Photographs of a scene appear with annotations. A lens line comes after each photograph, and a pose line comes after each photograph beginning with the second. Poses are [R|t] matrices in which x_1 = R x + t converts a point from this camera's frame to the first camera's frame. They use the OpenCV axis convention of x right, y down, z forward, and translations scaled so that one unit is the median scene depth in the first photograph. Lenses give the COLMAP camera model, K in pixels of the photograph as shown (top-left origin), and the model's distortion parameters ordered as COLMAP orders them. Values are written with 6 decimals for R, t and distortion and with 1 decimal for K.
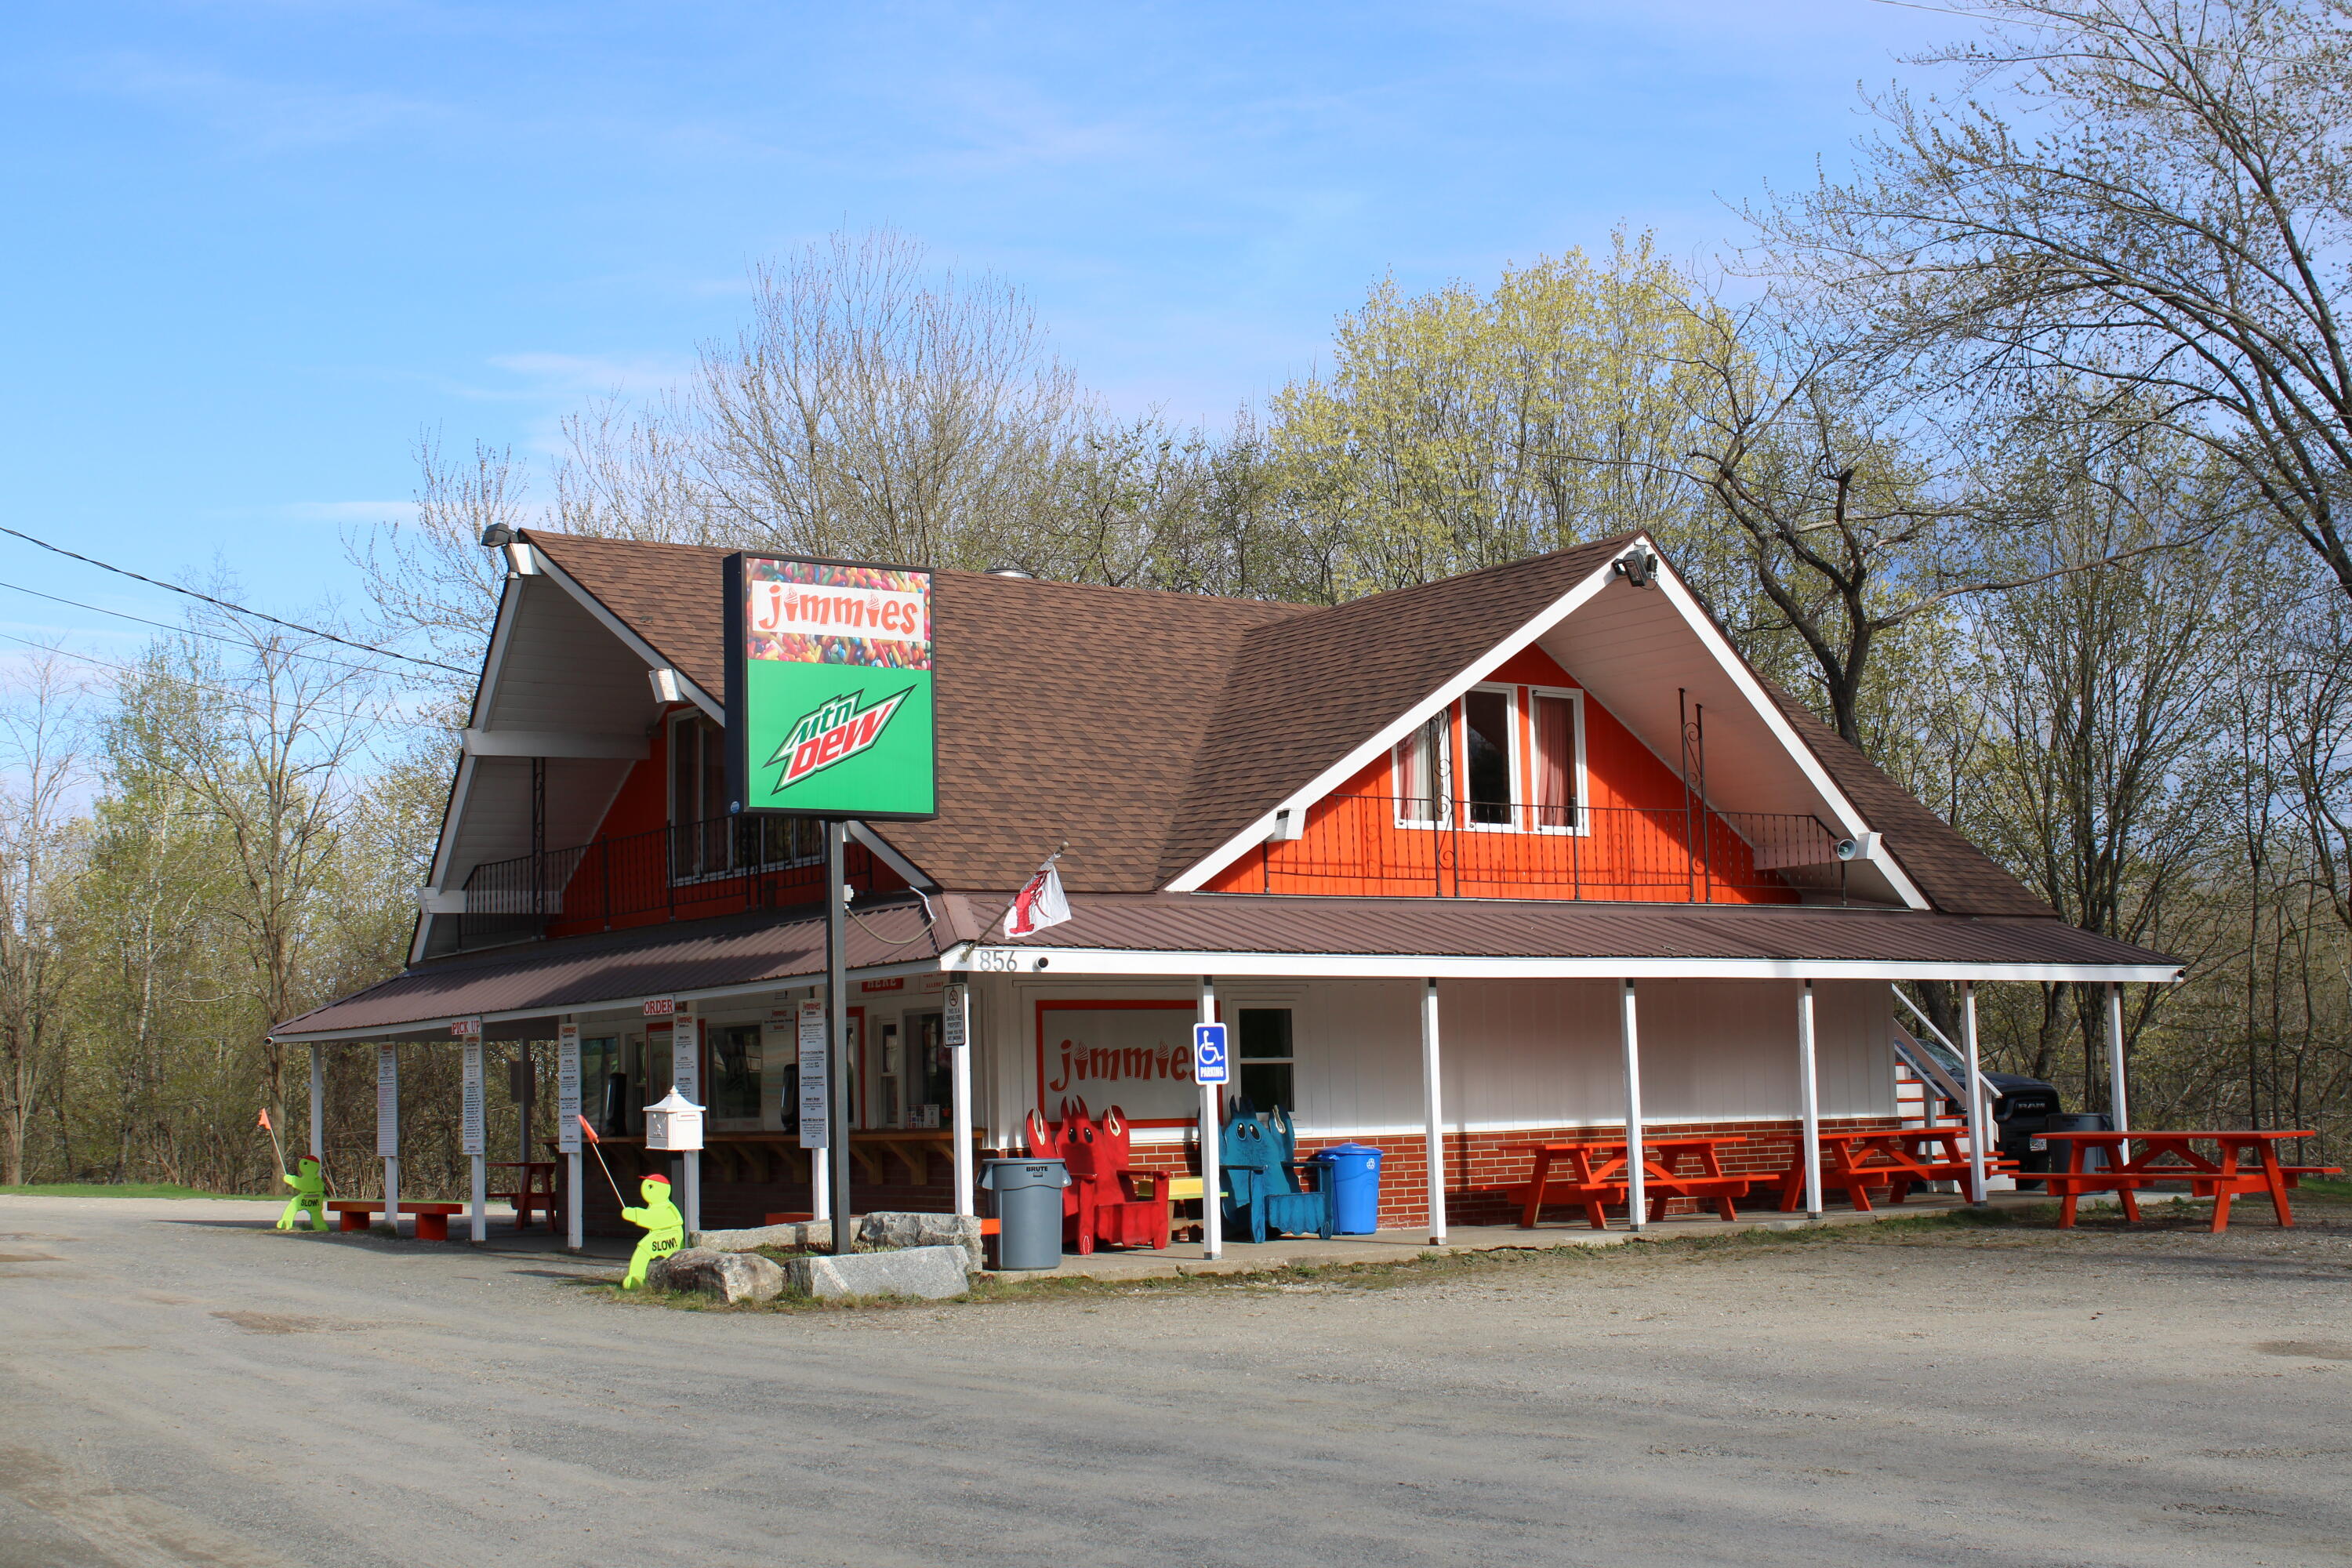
lens RADIAL K [[3052.6, 0, 1227.8], [0, 3052.6, 733.2], [0, 0, 1]] dist [-0.070575, -0.000649]
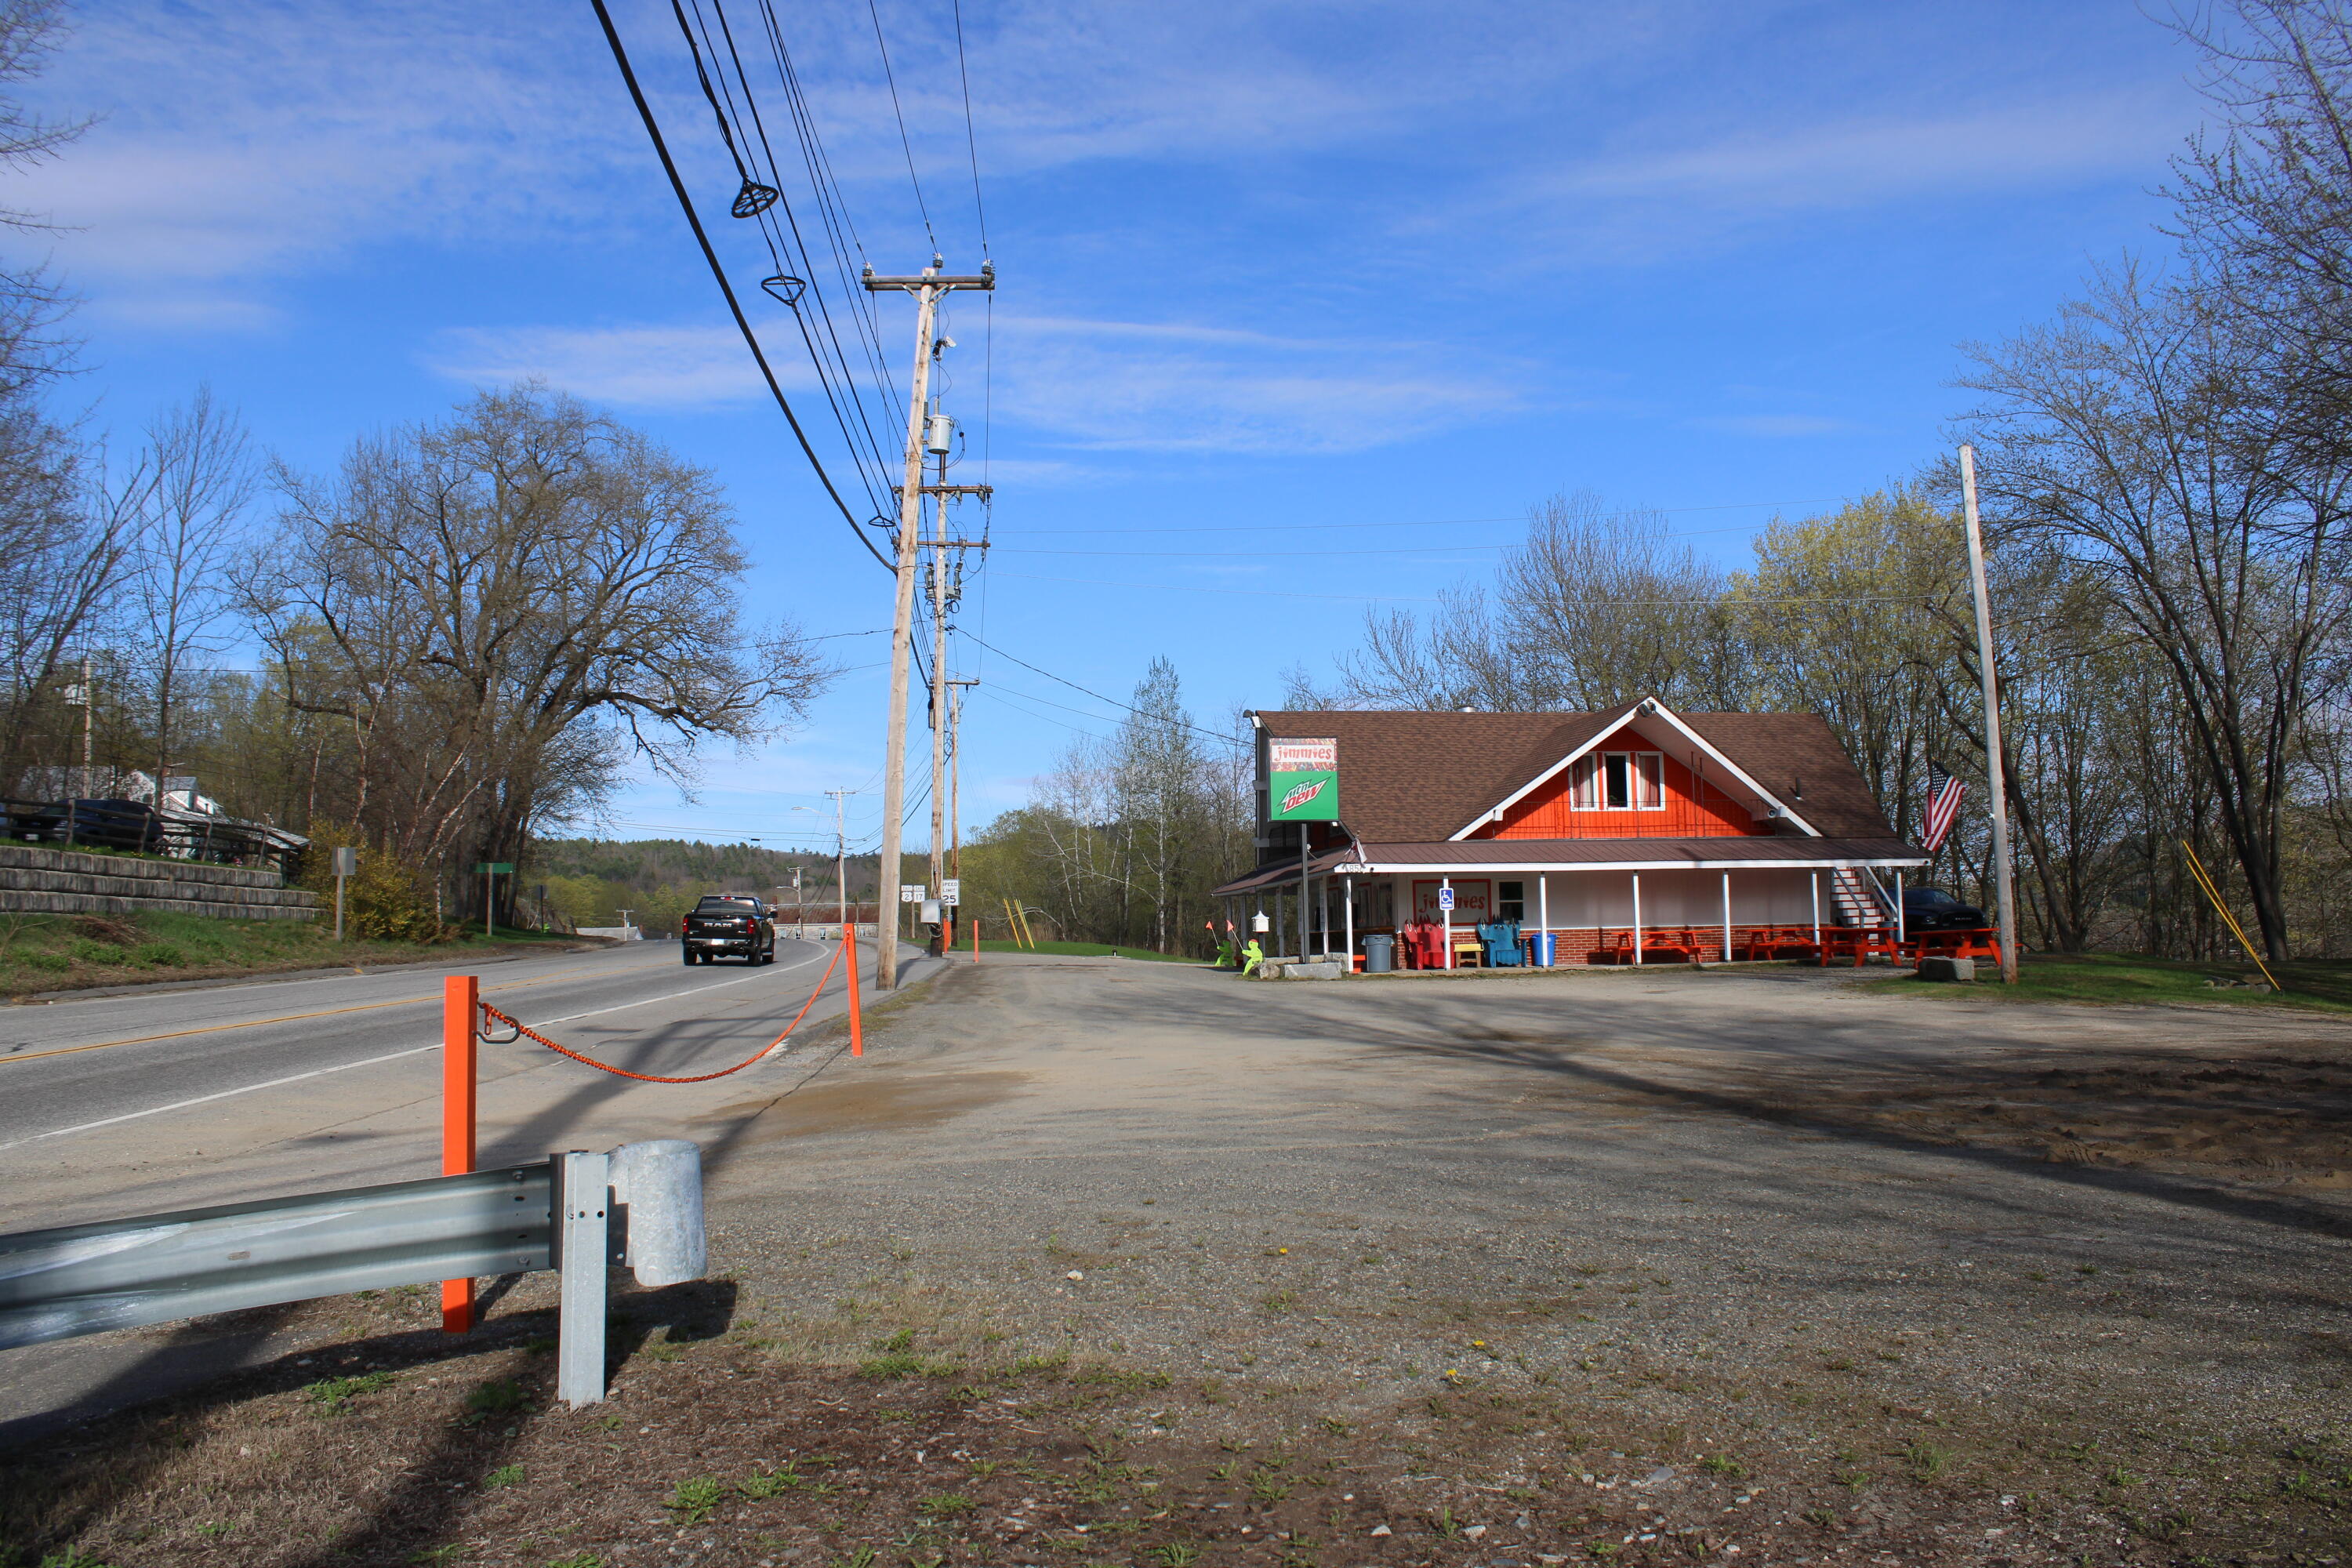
lens RADIAL K [[1944.1, 0, 1199.6], [0, 1944.1, 756.8], [0, 0, 1]] dist [-0.168750, 0.152311]
pose [[0.897443, -0.032628, -0.439922, 0.543844], [0.047493, 0.998611, 0.022821, -0.074258], [0.438566, -0.041374, 0.897746, -0.668269]]
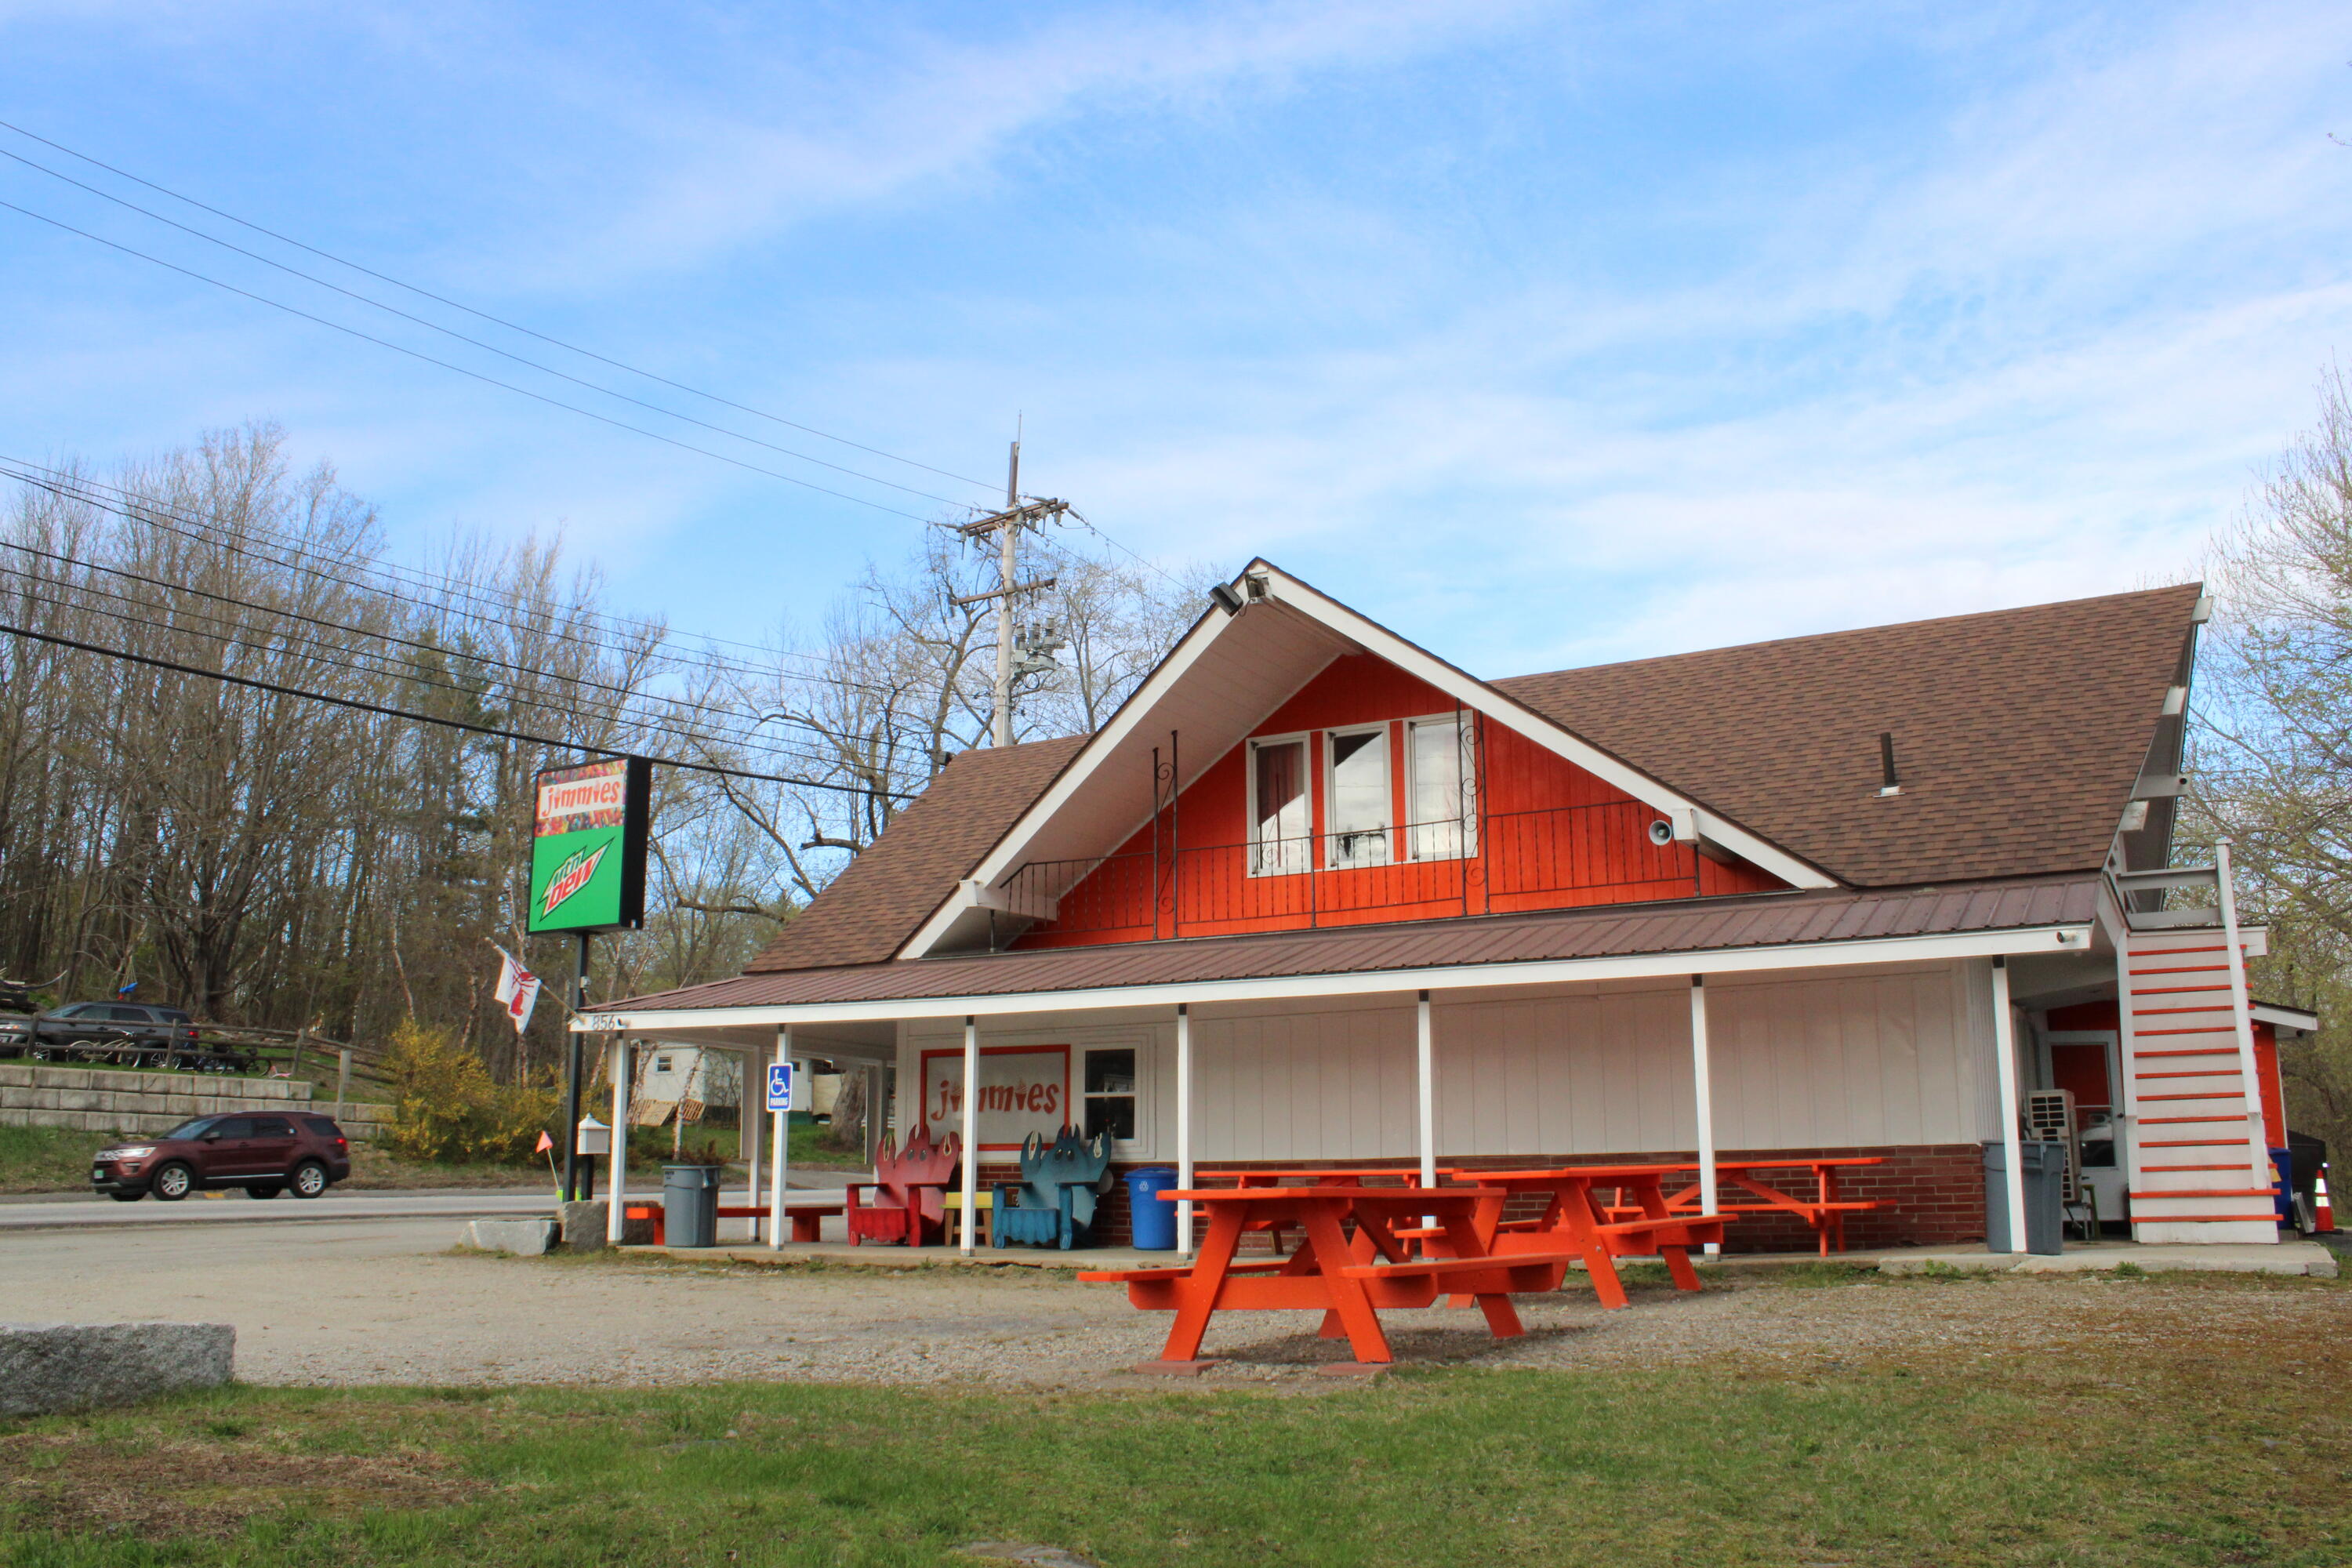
lens RADIAL K [[1944.1, 0, 1199.6], [0, 1944.1, 756.8], [0, 0, 1]] dist [-0.168750, 0.152311]
pose [[0.419537, -0.175093, -0.890691, 0.739734], [0.103923, 0.984033, -0.144493, 0.095473], [0.901770, -0.031943, 0.431035, 0.755180]]
